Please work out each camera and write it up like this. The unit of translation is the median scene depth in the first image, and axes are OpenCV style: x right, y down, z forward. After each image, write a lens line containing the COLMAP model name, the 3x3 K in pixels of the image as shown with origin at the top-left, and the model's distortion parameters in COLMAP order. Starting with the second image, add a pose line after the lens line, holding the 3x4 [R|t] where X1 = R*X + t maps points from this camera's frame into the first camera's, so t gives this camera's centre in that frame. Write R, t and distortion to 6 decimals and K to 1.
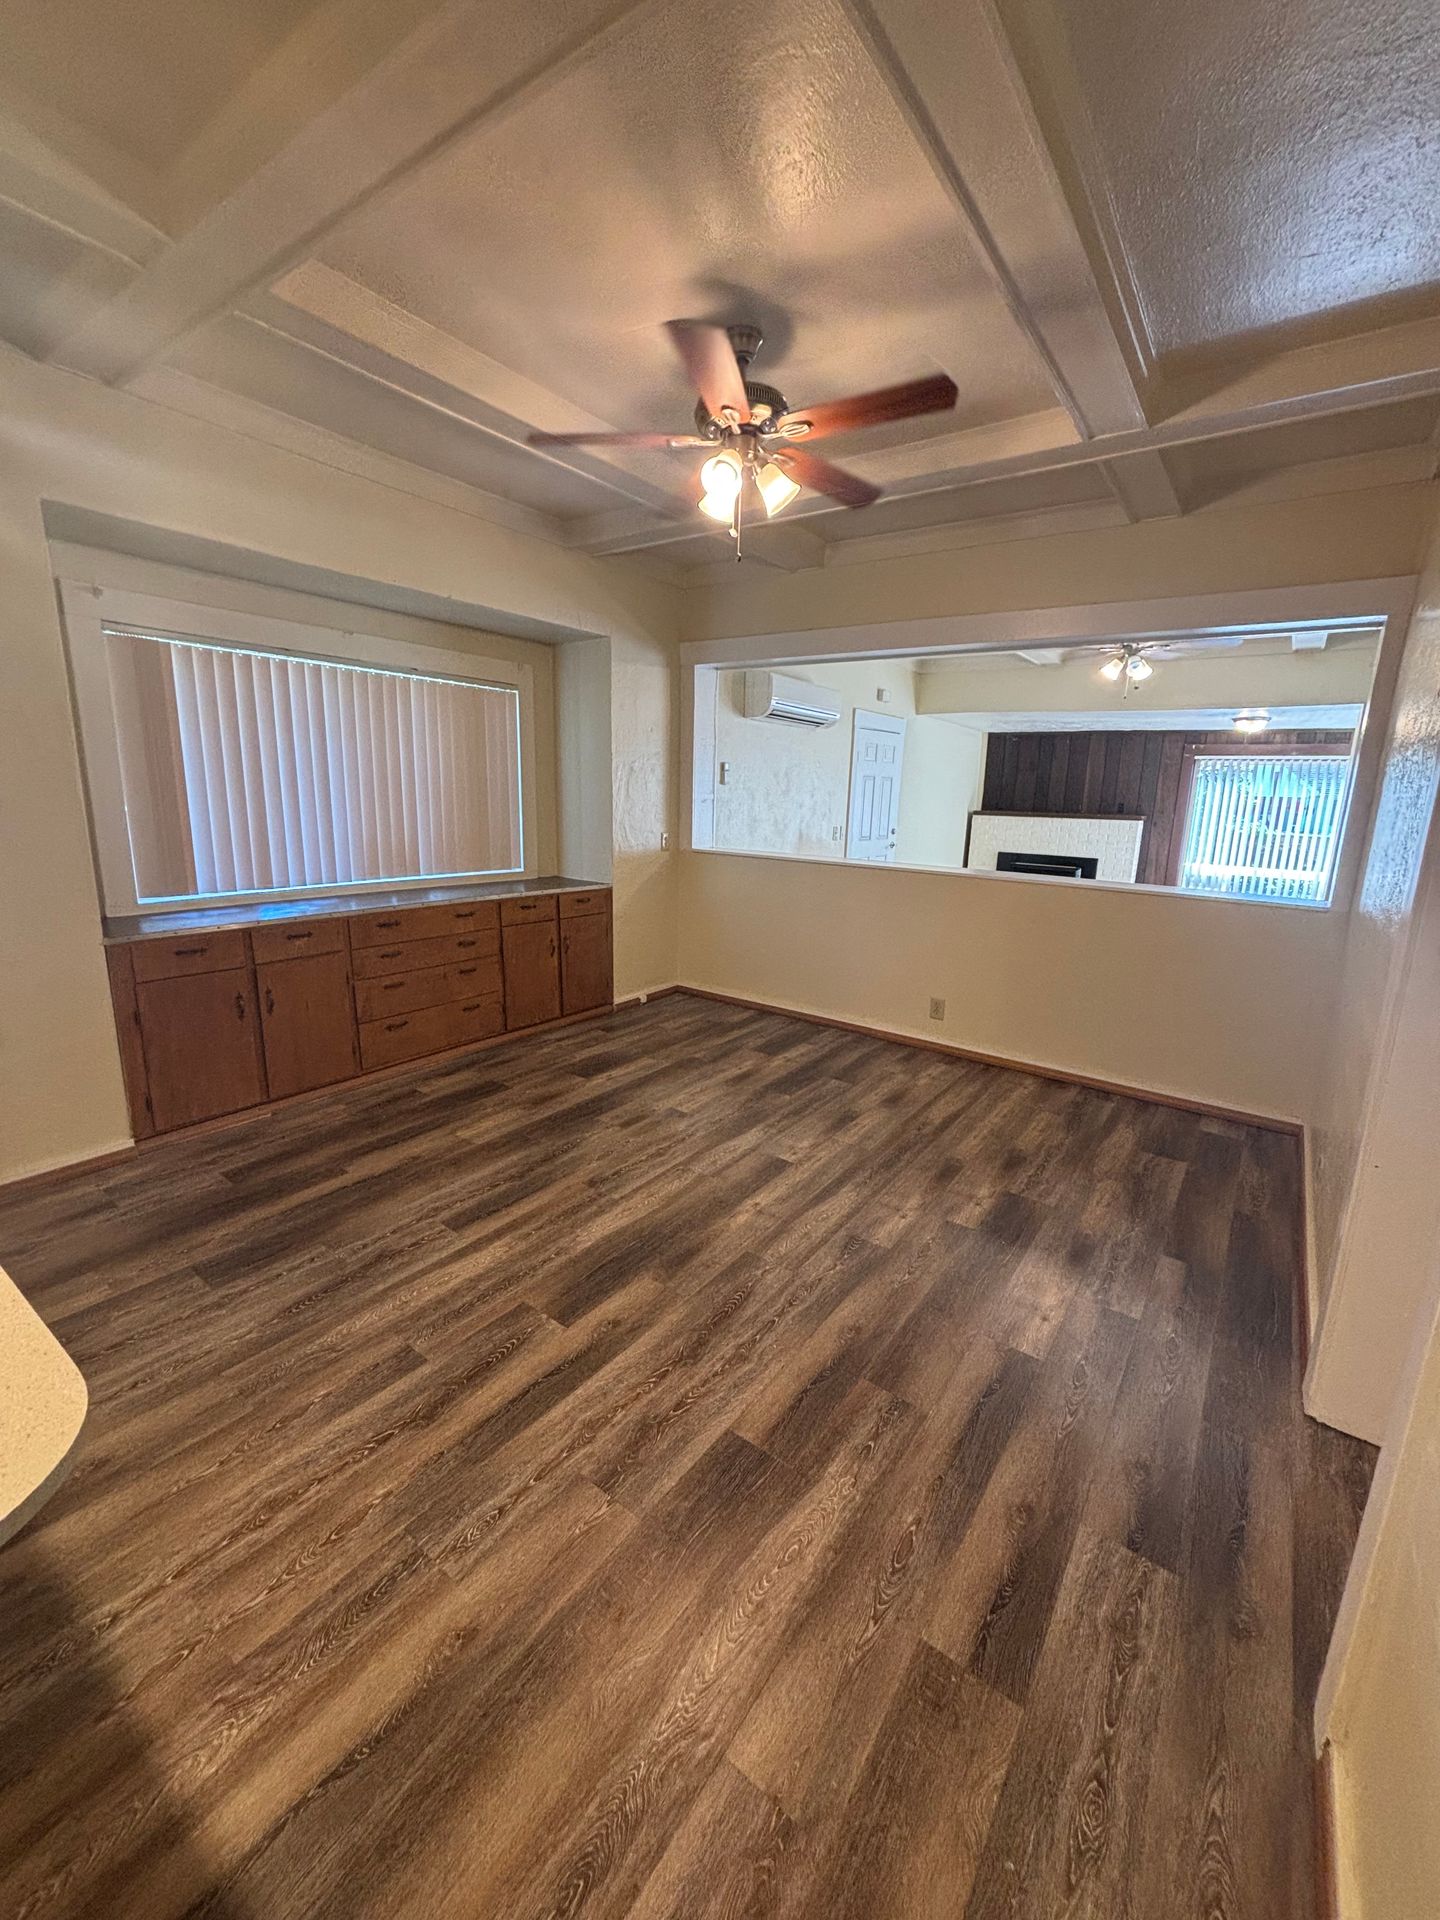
lens RADIAL K [[767.4, 0, 720.0], [0, 767.4, 960.0], [0, 0, 1]] dist [-0.004569, 0.000099]
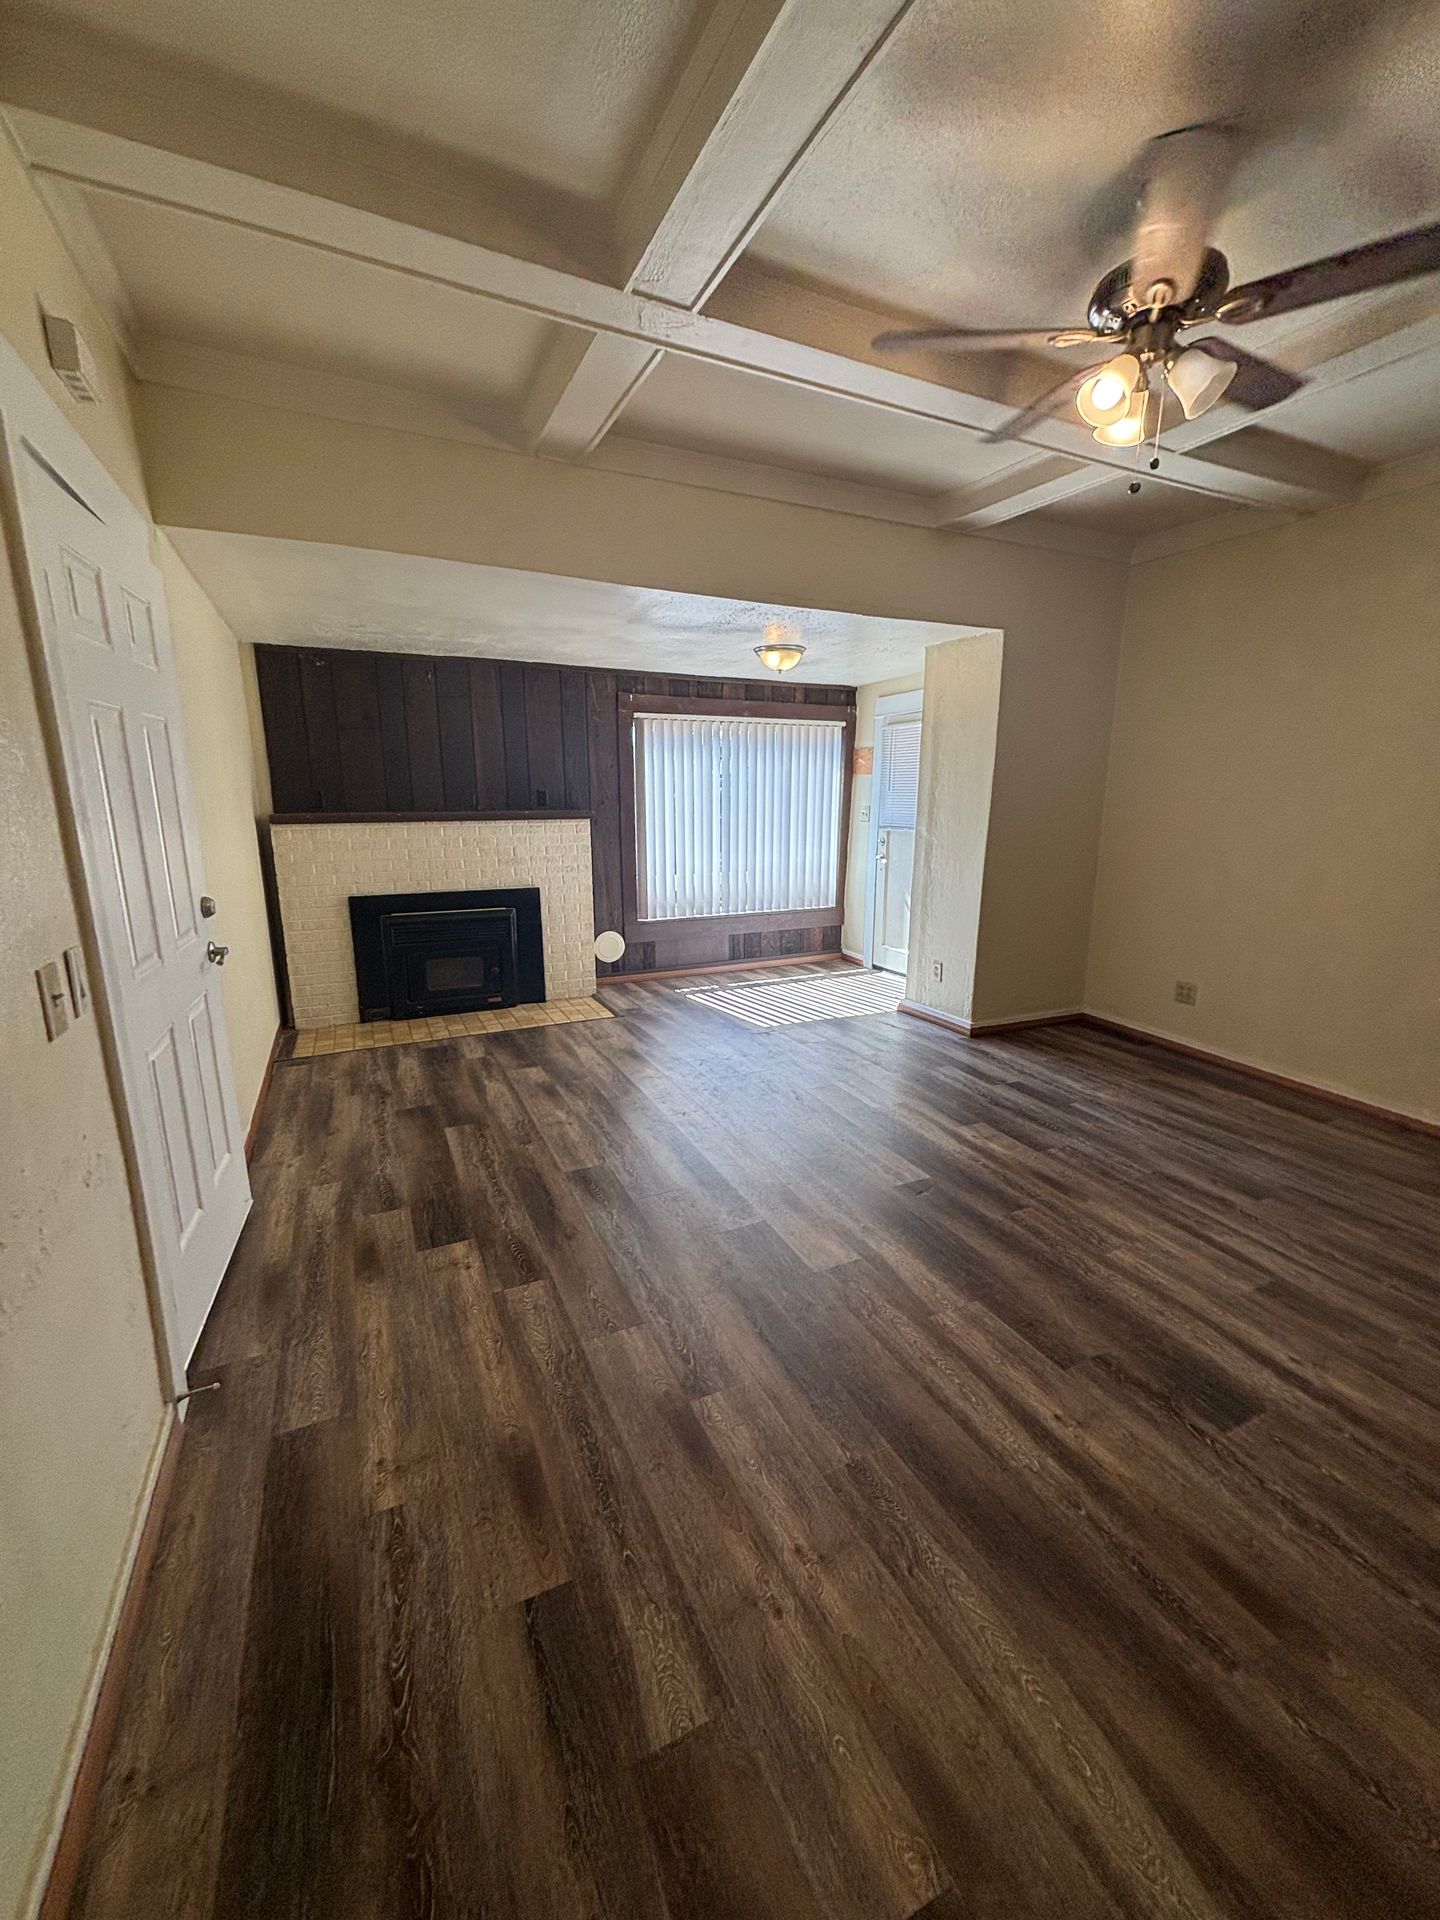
lens RADIAL K [[777.5, 0, 718.1], [0, 777.5, 954.8], [0, 0, 1]] dist [0.013286, -0.000246]
pose [[0.480195, -0.208117, 0.852115, 0.122529], [0.190503, 0.973003, 0.130288, -0.332923], [-0.856225, 0.099767, 0.506878, 1.485983]]
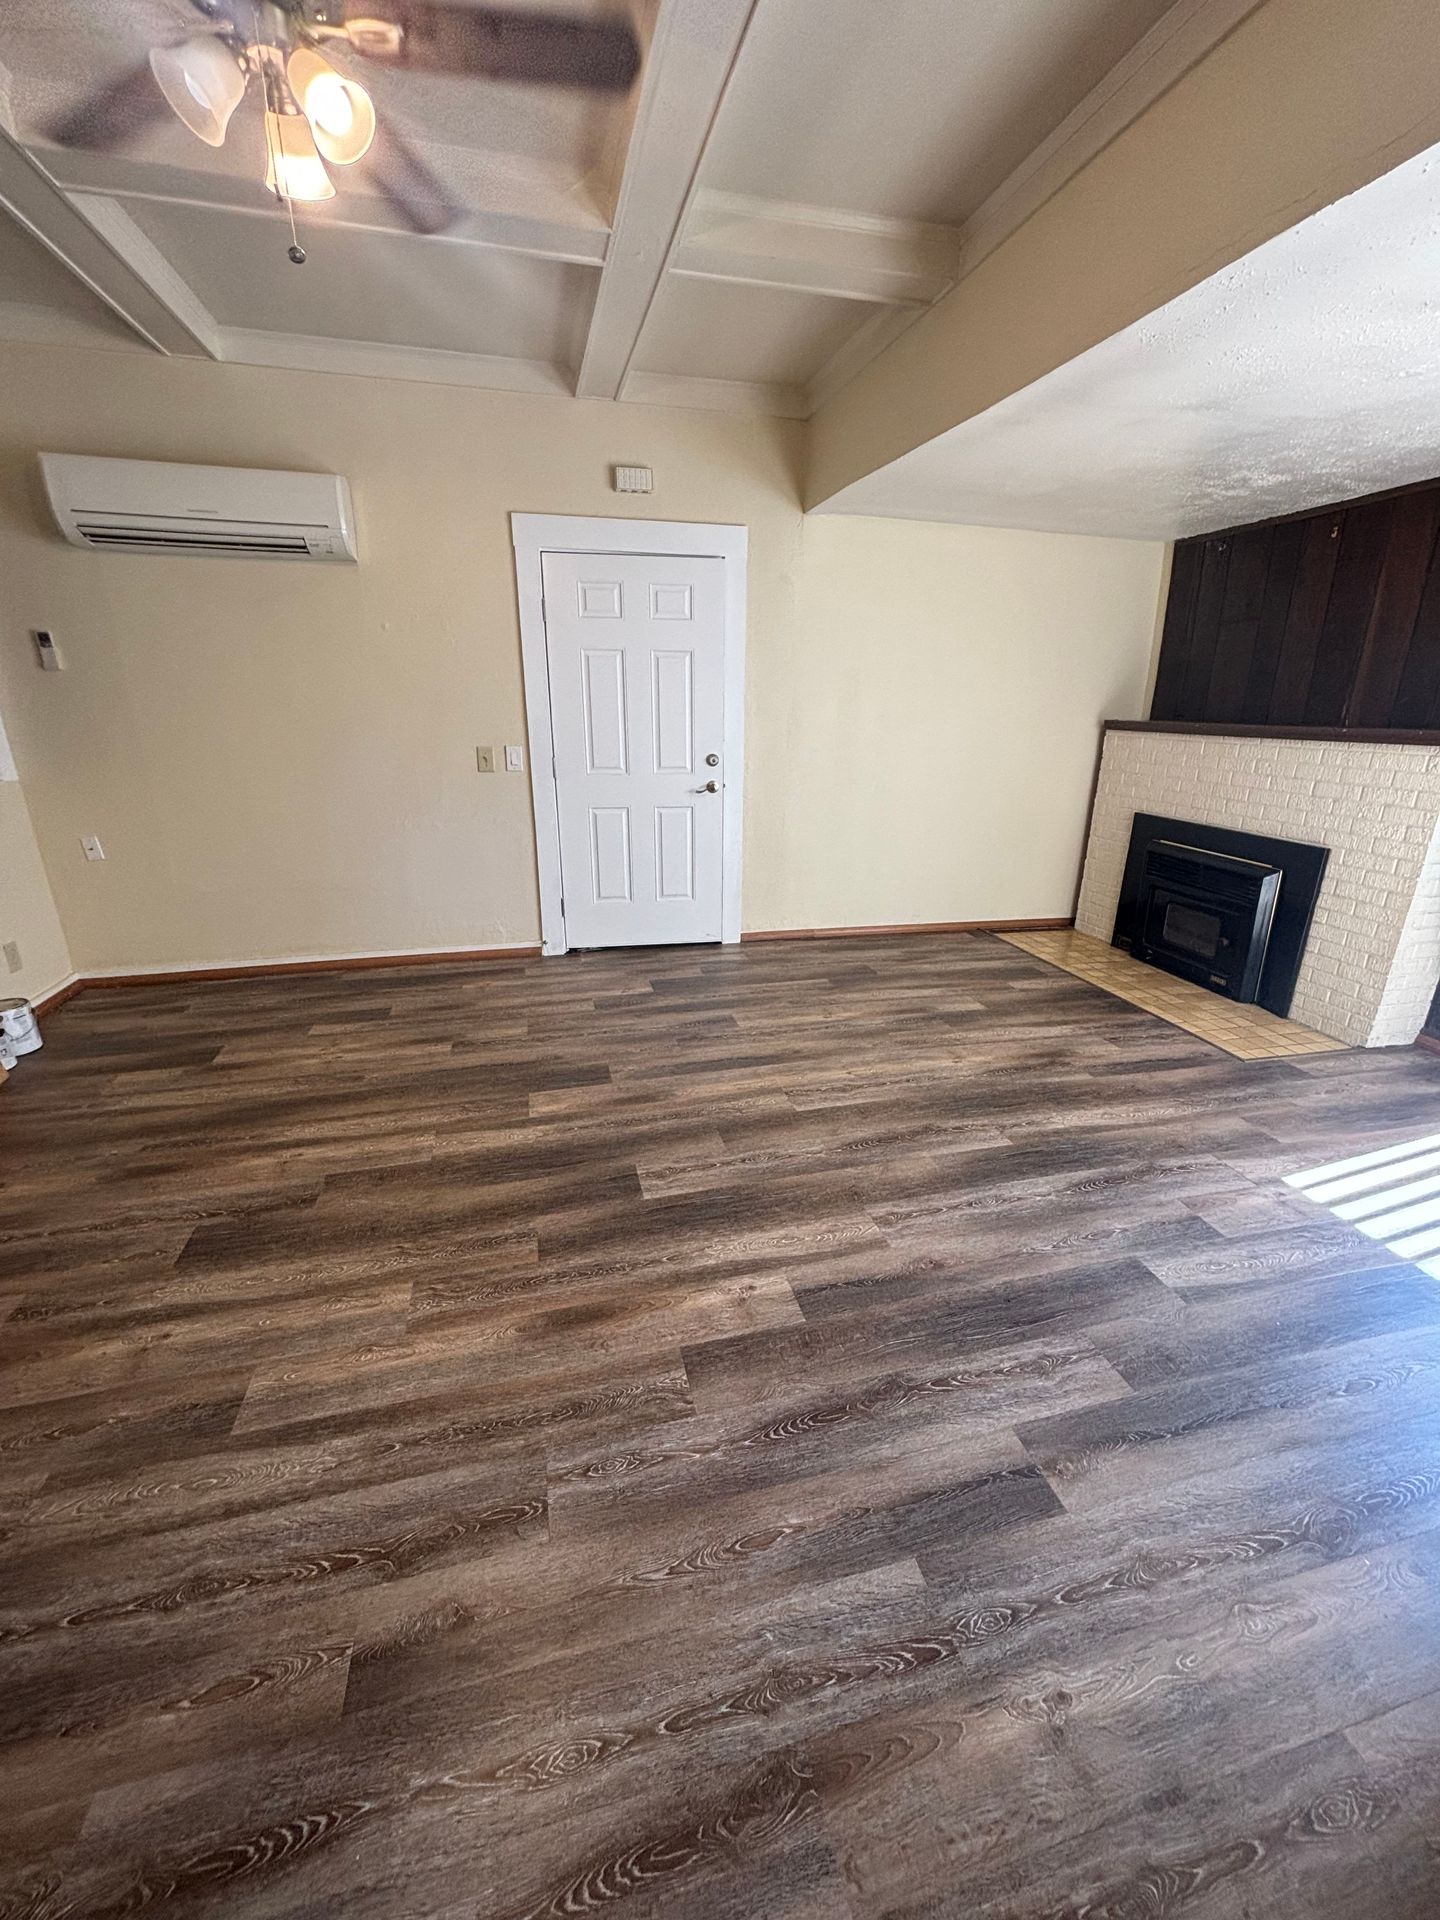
lens RADIAL K [[774.5, 0, 715.5], [0, 774.5, 955.5], [0, 0, 1]] dist [0.000078, -0.000179]
pose [[0.764495, 0.186099, -0.617182, 1.269842], [-0.122830, 0.981935, 0.143935, -0.246439], [0.632819, -0.034229, 0.773543, 1.294429]]
